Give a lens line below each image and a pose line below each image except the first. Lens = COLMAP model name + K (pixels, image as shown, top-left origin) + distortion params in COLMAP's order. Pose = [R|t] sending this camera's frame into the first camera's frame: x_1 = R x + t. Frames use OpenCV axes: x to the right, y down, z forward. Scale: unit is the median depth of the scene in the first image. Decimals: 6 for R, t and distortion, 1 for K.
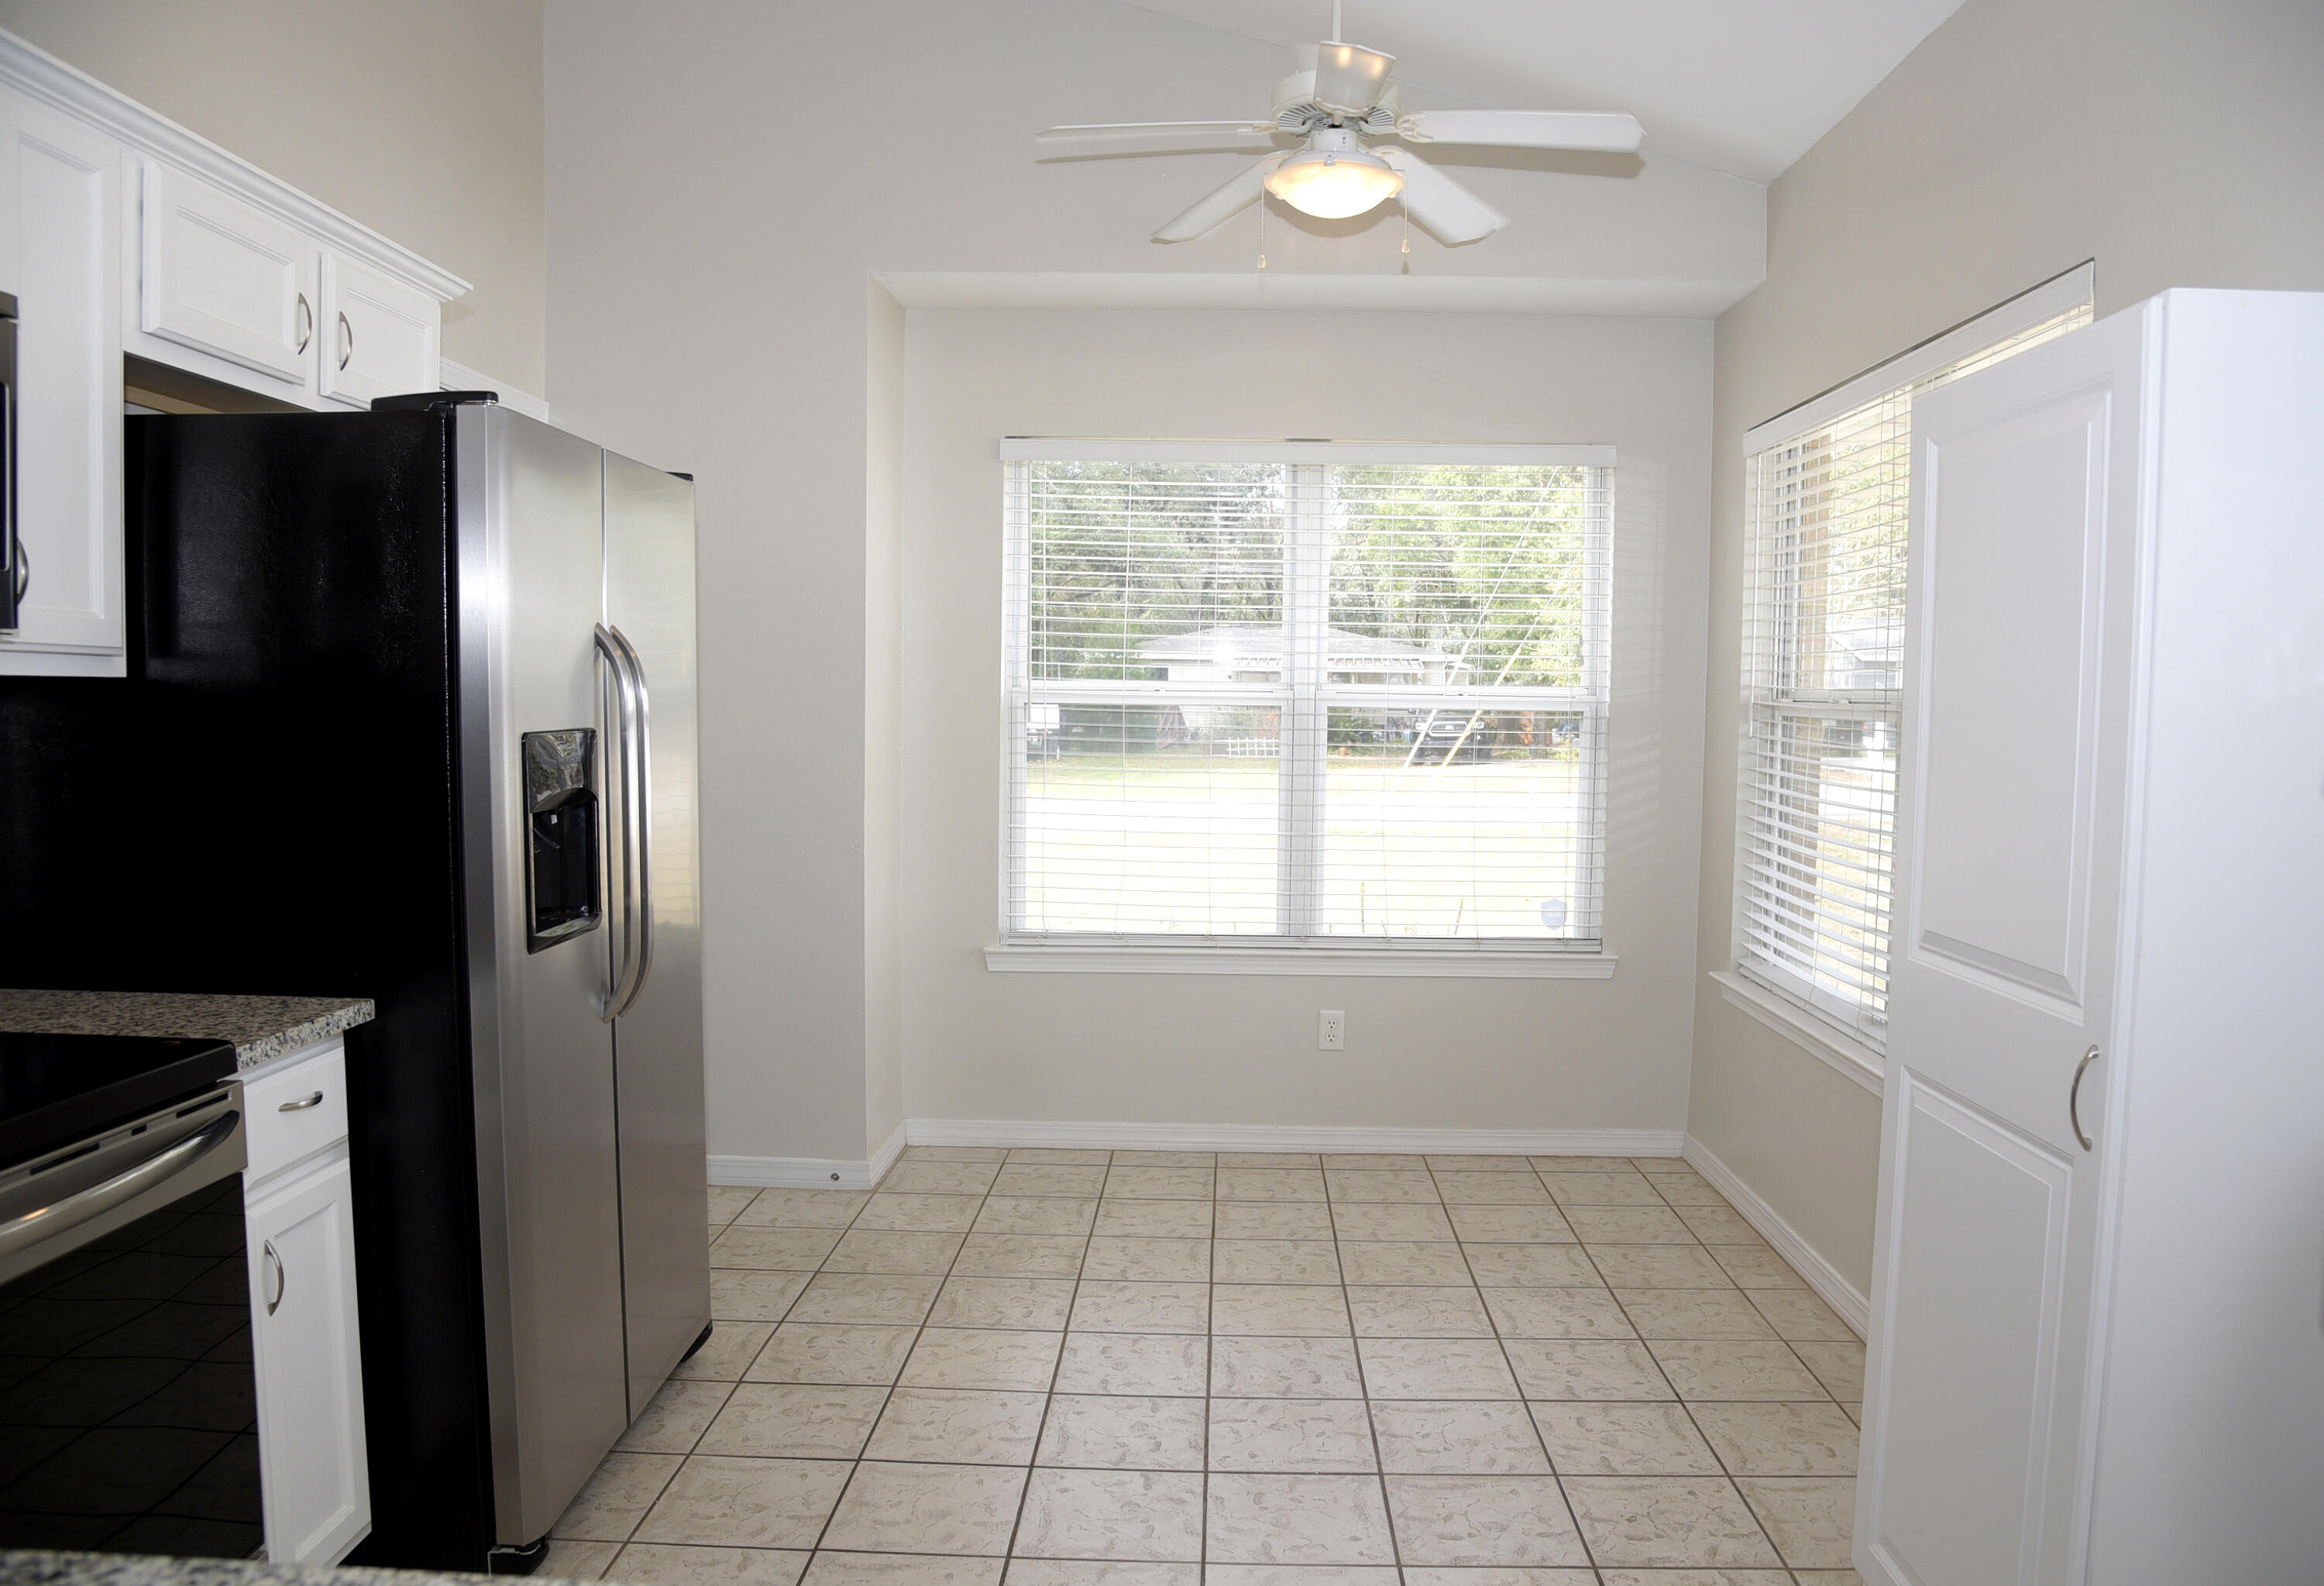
lens RADIAL K [[1602.0, 0, 1150.6], [0, 1602.0, 806.0], [0, 0, 1]] dist [-0.101792, 0.014868]
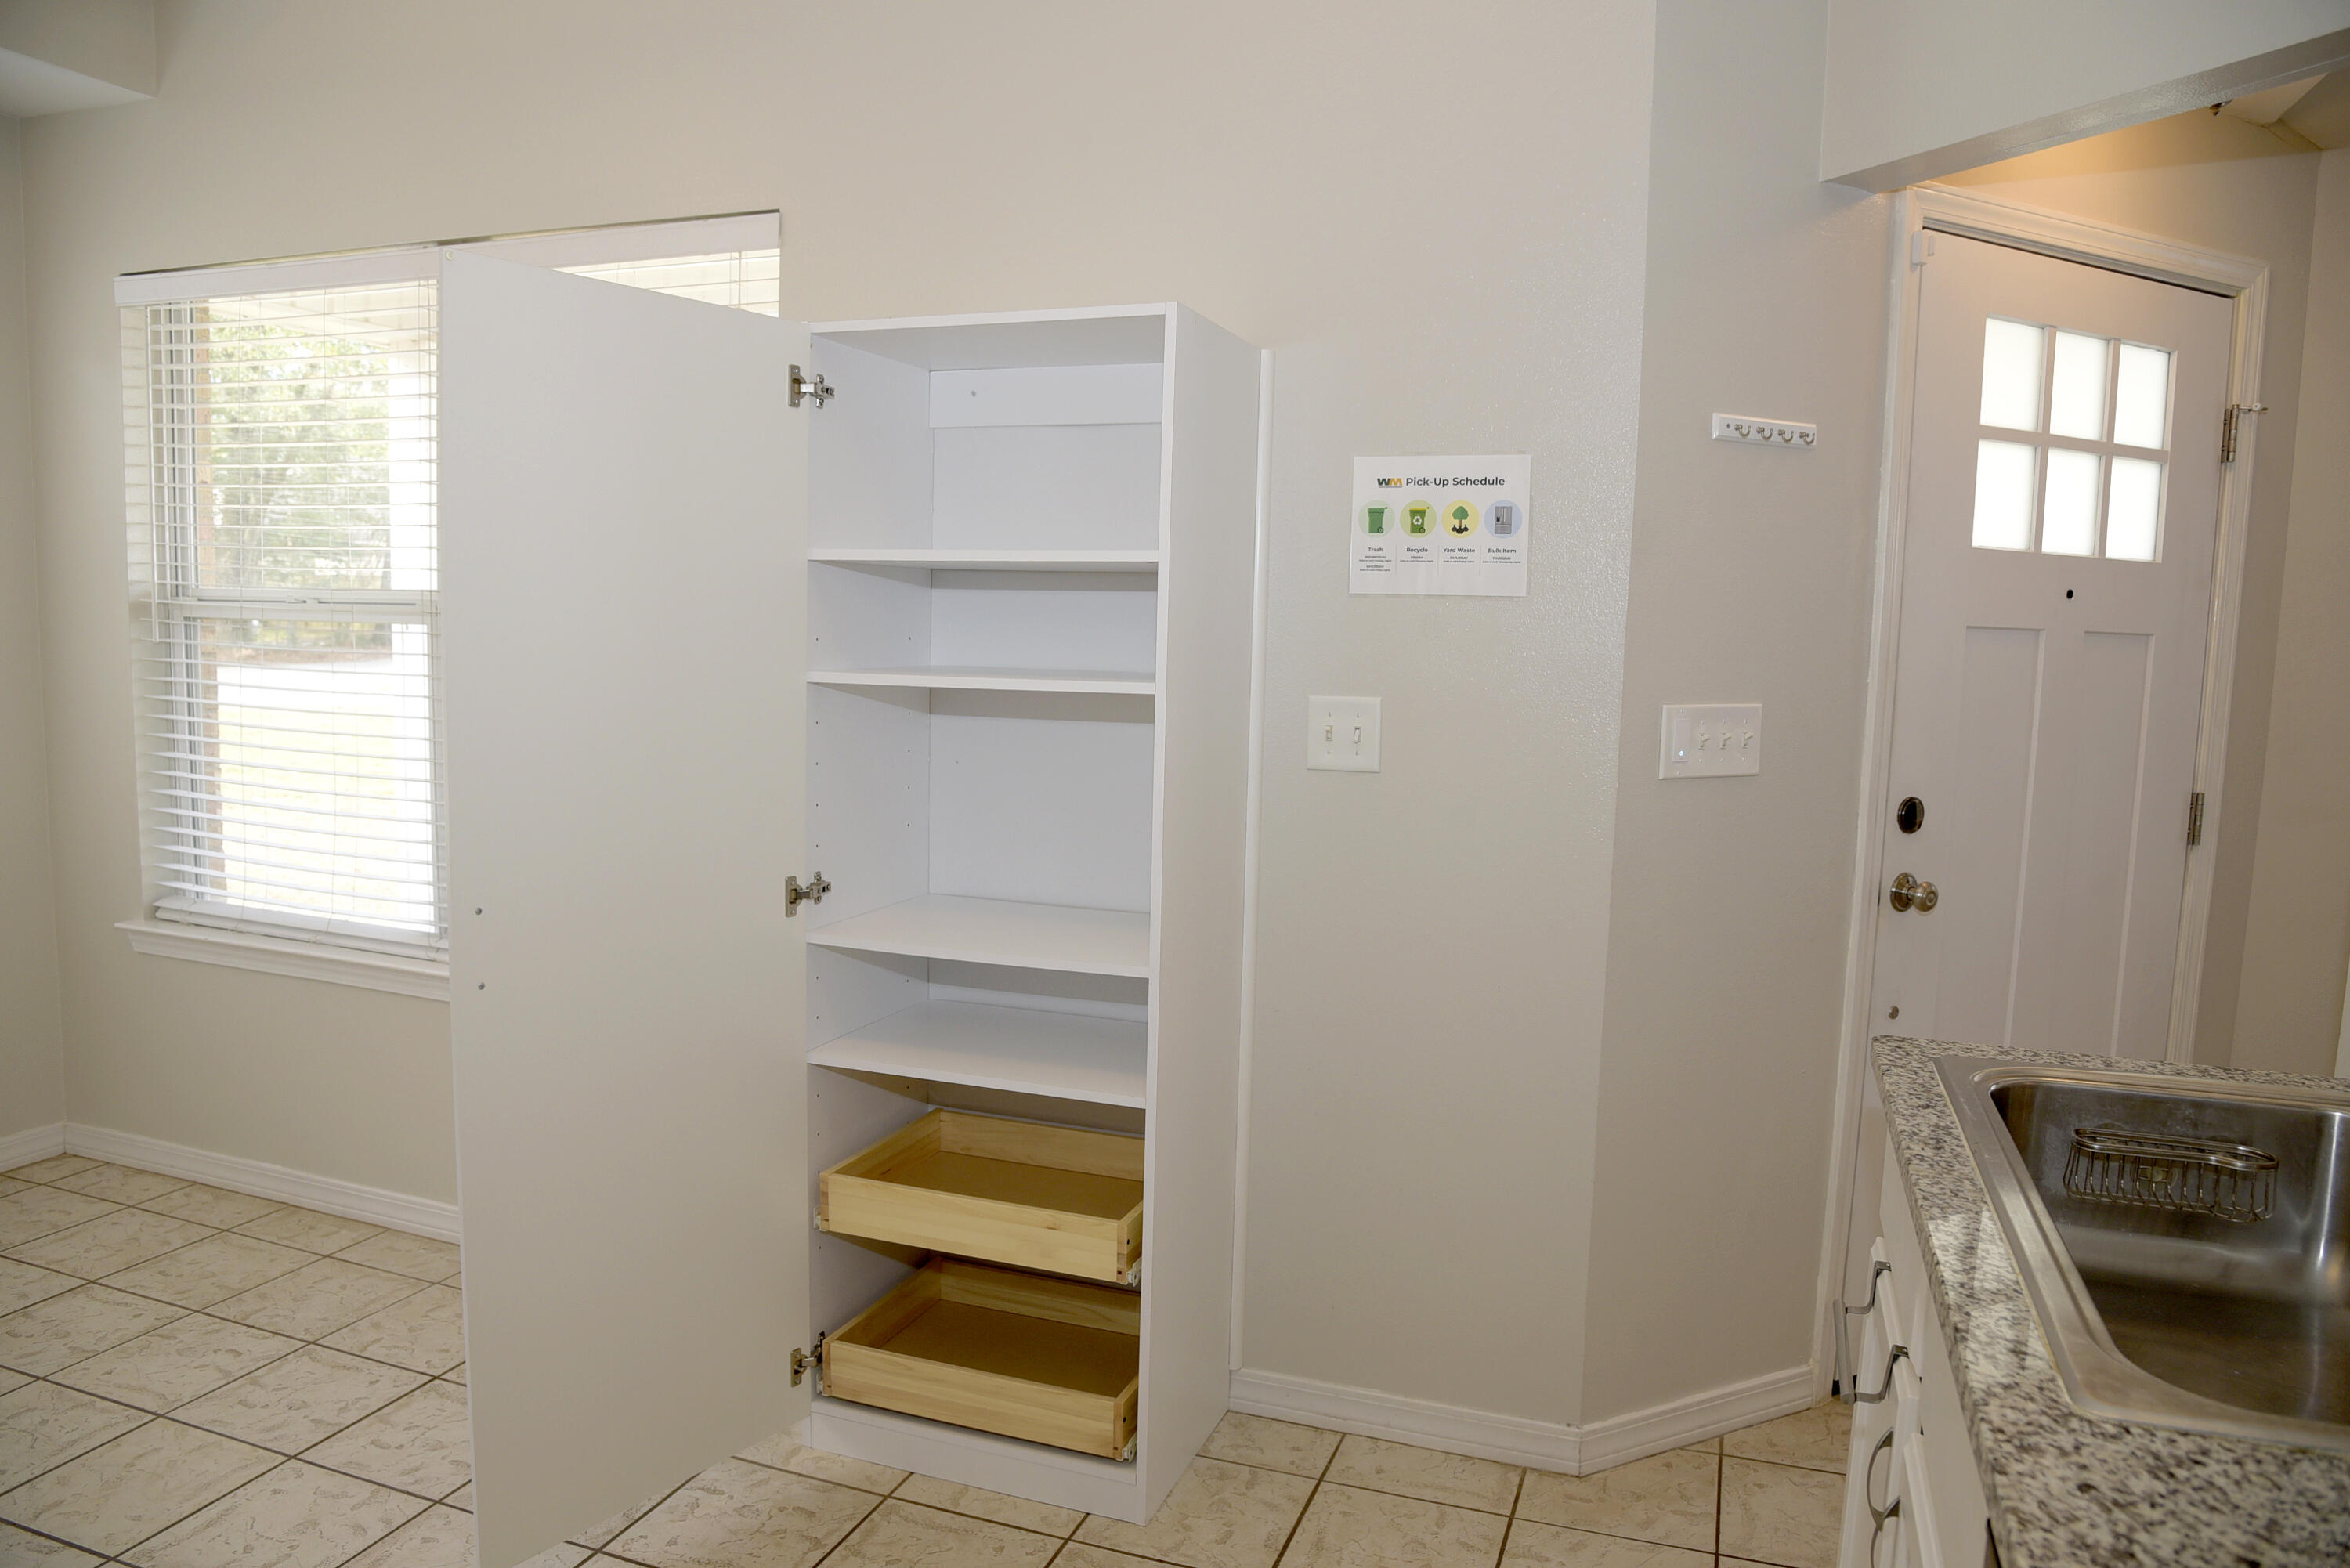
lens RADIAL K [[1632.3, 0, 1148.8], [0, 1632.3, 769.8], [0, 0, 1]] dist [-0.112652, 0.054359]
pose [[0.312286, -0.094056, 0.945321, -0.269121], [0.046016, 0.995416, 0.083839, -0.021863], [-0.948873, 0.017318, 0.315183, 0.225825]]
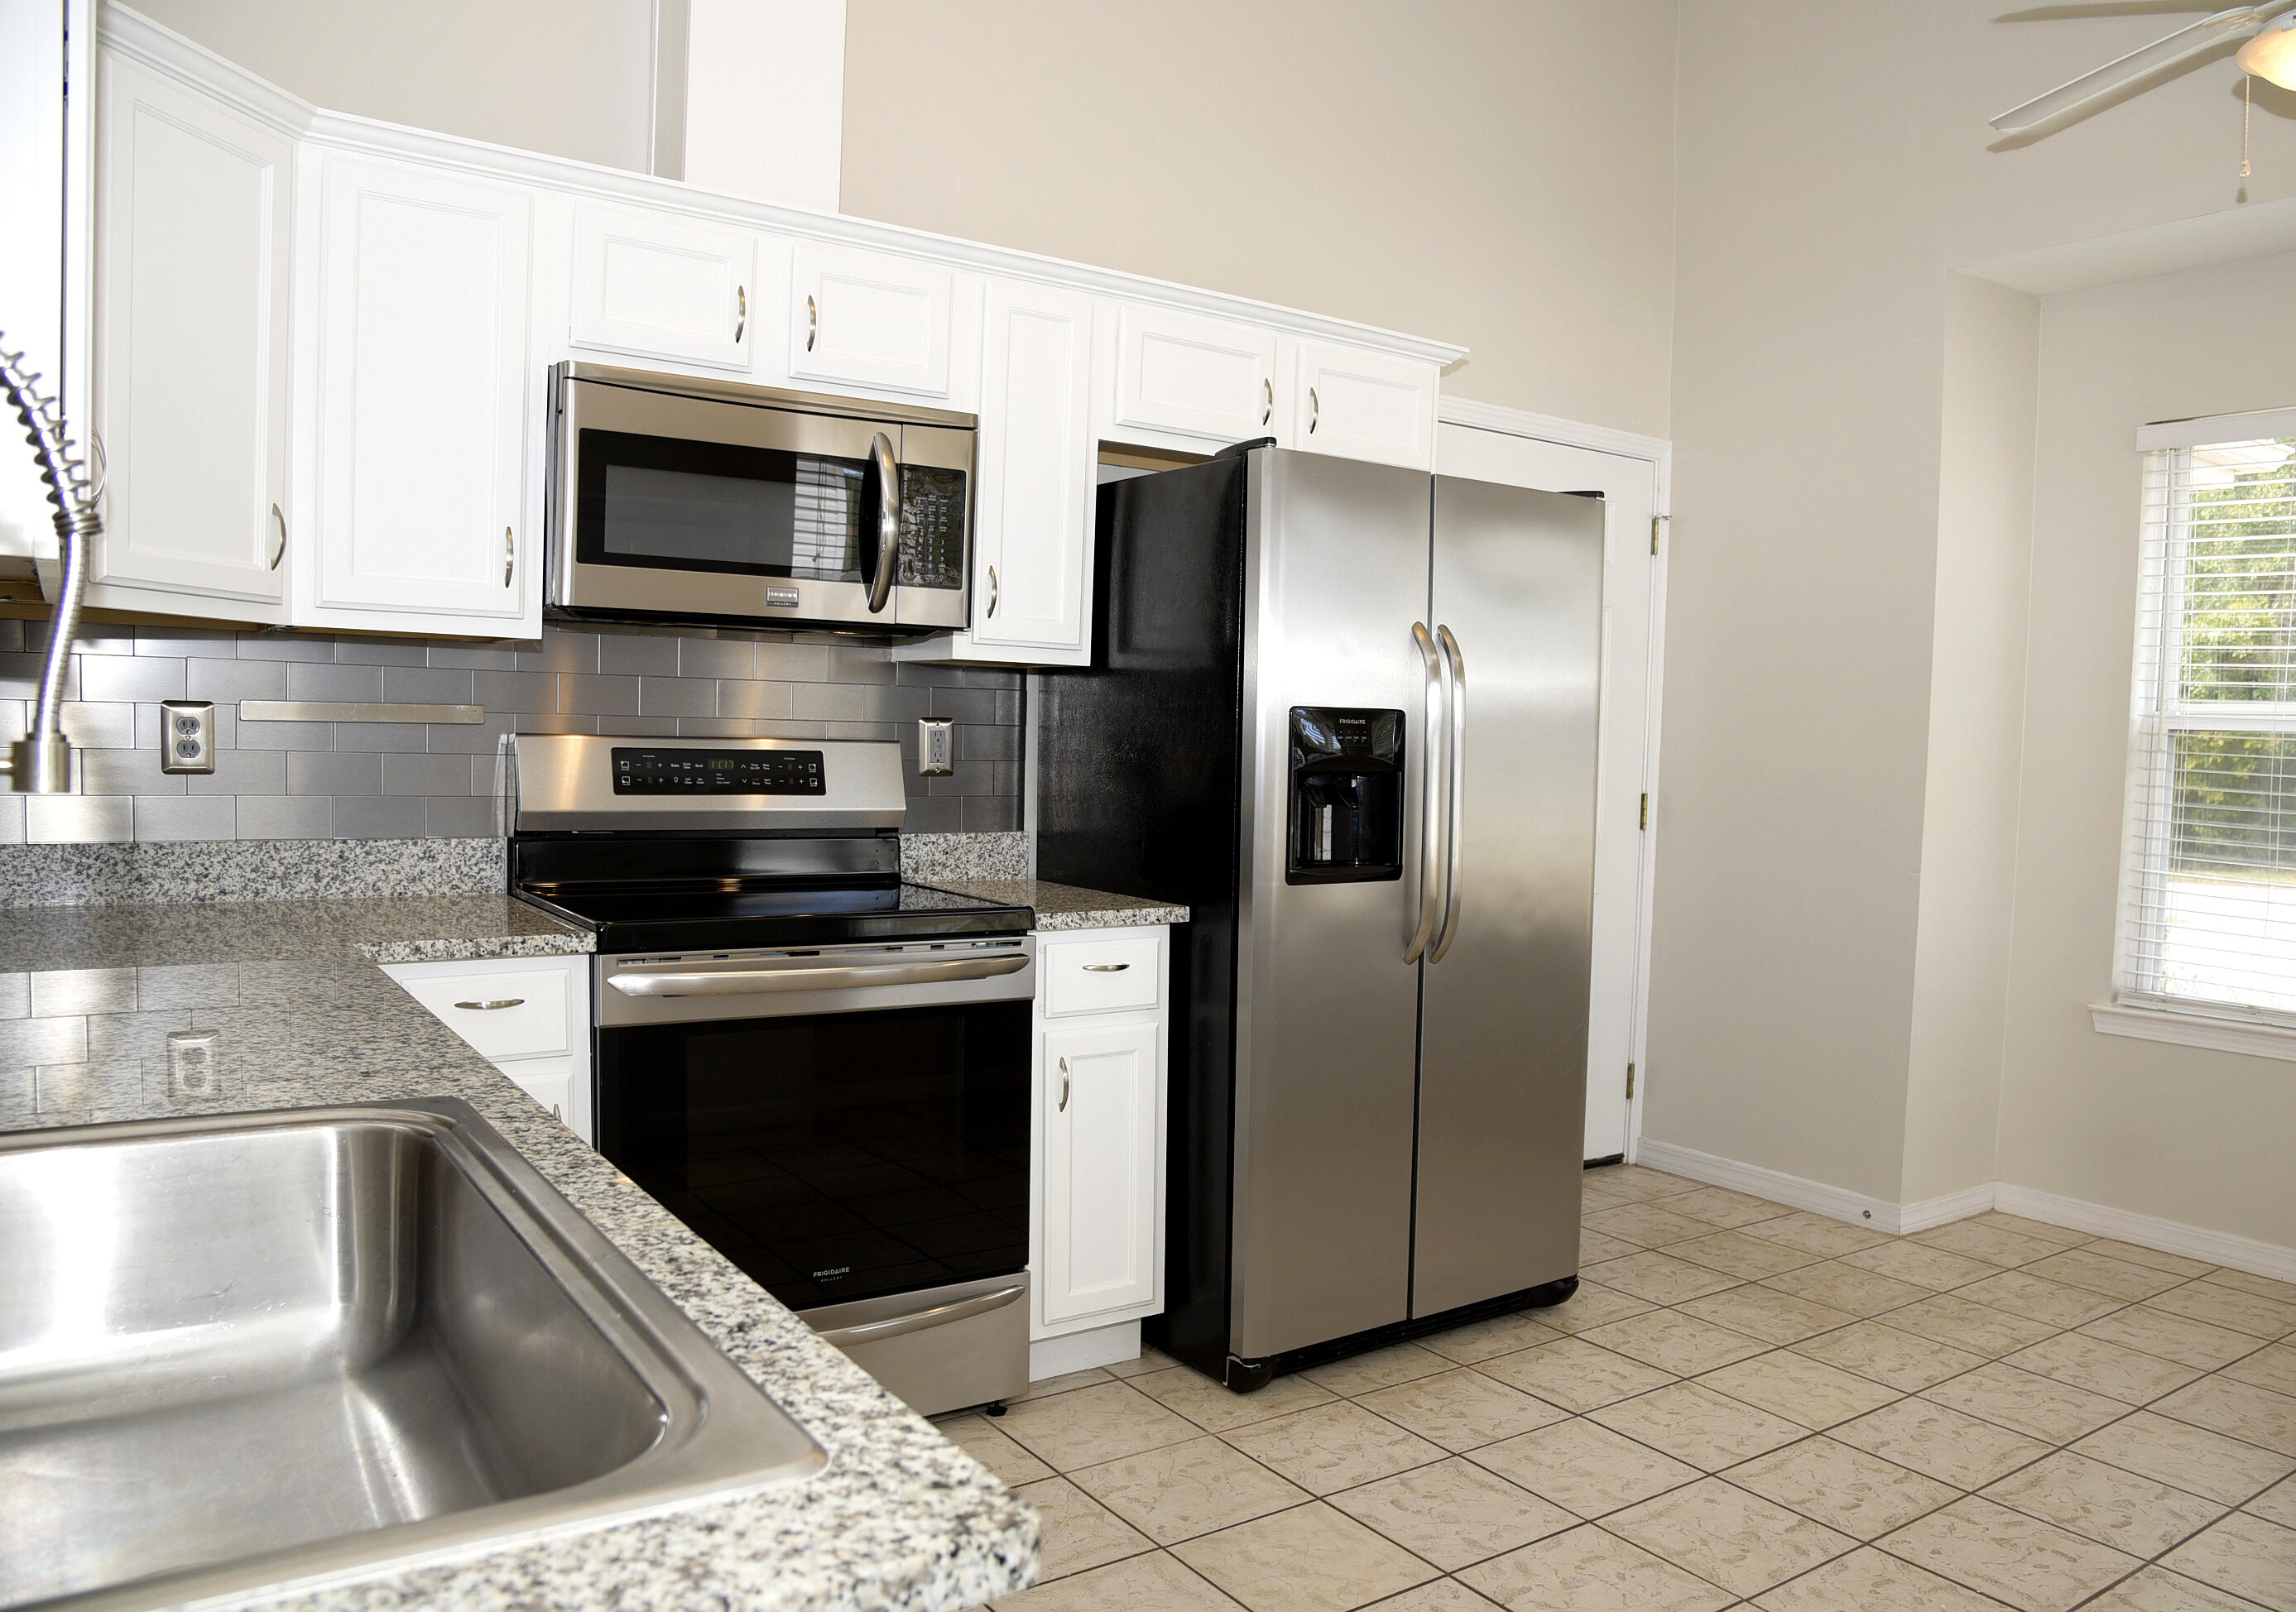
lens RADIAL K [[1644.5, 0, 1211.3], [0, 1644.5, 834.5], [0, 0, 1]] dist [-0.110689, 0.020557]
pose [[0.609820, 0.056693, -0.790510, 0.332211], [-0.075465, 0.997060, 0.013290, 0.023579], [0.788939, 0.051552, 0.612305, 0.086956]]
